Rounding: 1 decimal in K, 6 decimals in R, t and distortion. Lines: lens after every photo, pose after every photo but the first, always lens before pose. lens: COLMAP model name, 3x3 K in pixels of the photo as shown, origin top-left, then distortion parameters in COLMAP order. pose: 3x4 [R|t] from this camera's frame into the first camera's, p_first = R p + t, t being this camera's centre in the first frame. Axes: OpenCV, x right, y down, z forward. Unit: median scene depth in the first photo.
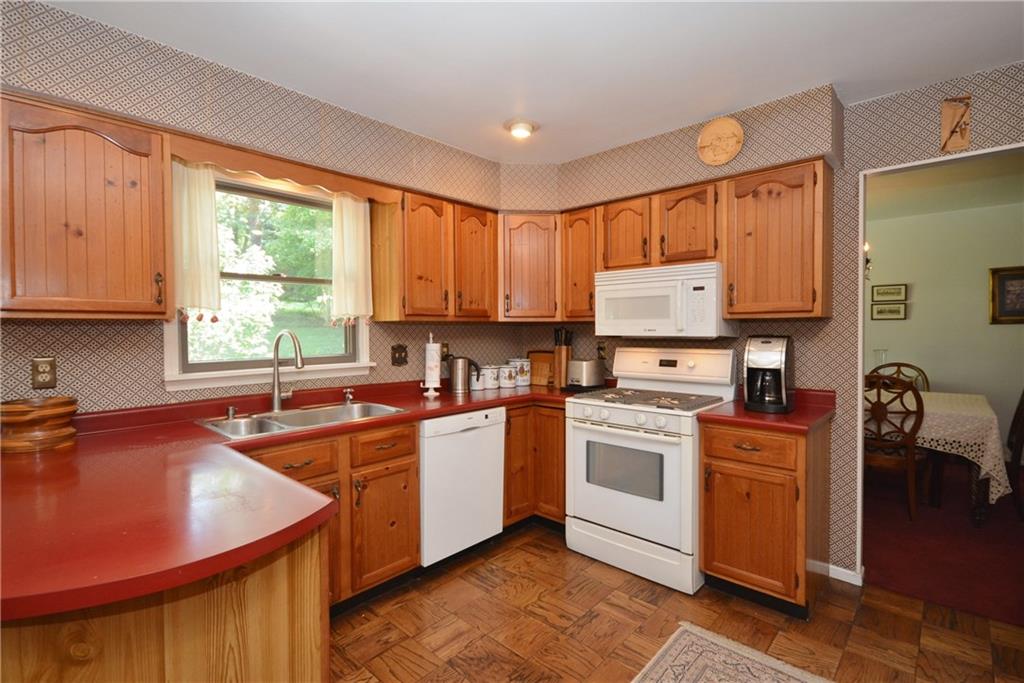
lens RADIAL K [[465.1, 0, 508.1], [0, 465.1, 339.7], [0, 0, 1]] dist [-0.002129, -0.000307]
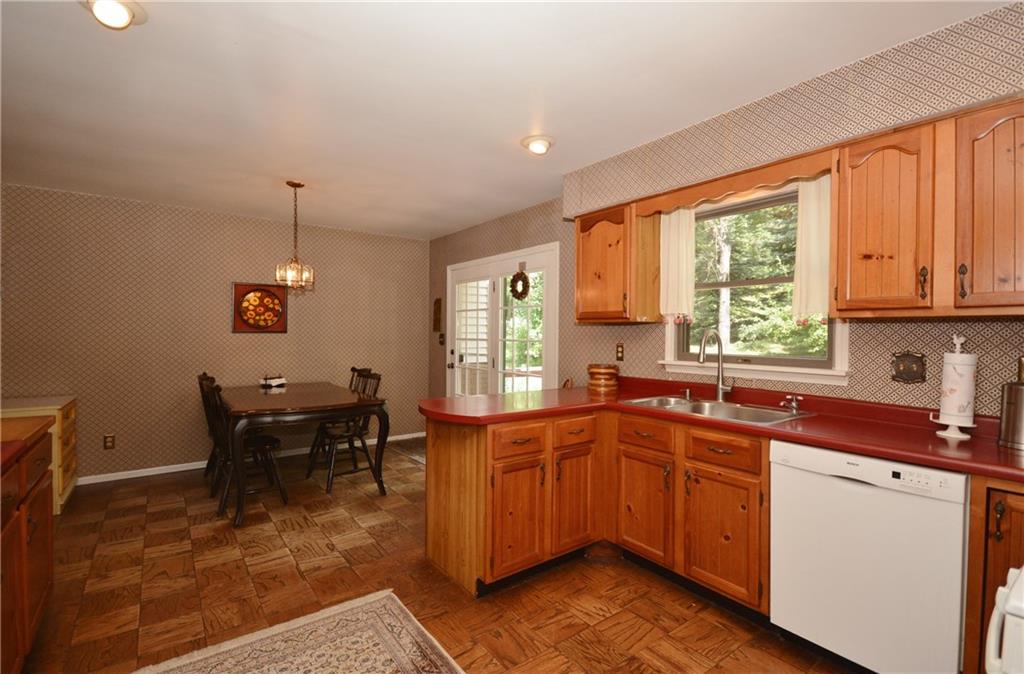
lens RADIAL K [[465.1, 0, 508.3], [0, 465.1, 332.4], [0, 0, 1]] dist [-0.002129, -0.000307]
pose [[-0.171954, 0.009171, -0.985062, 0.693740], [-0.024995, 0.999594, 0.013670, -0.016333], [0.984788, 0.026972, -0.171655, 0.673495]]
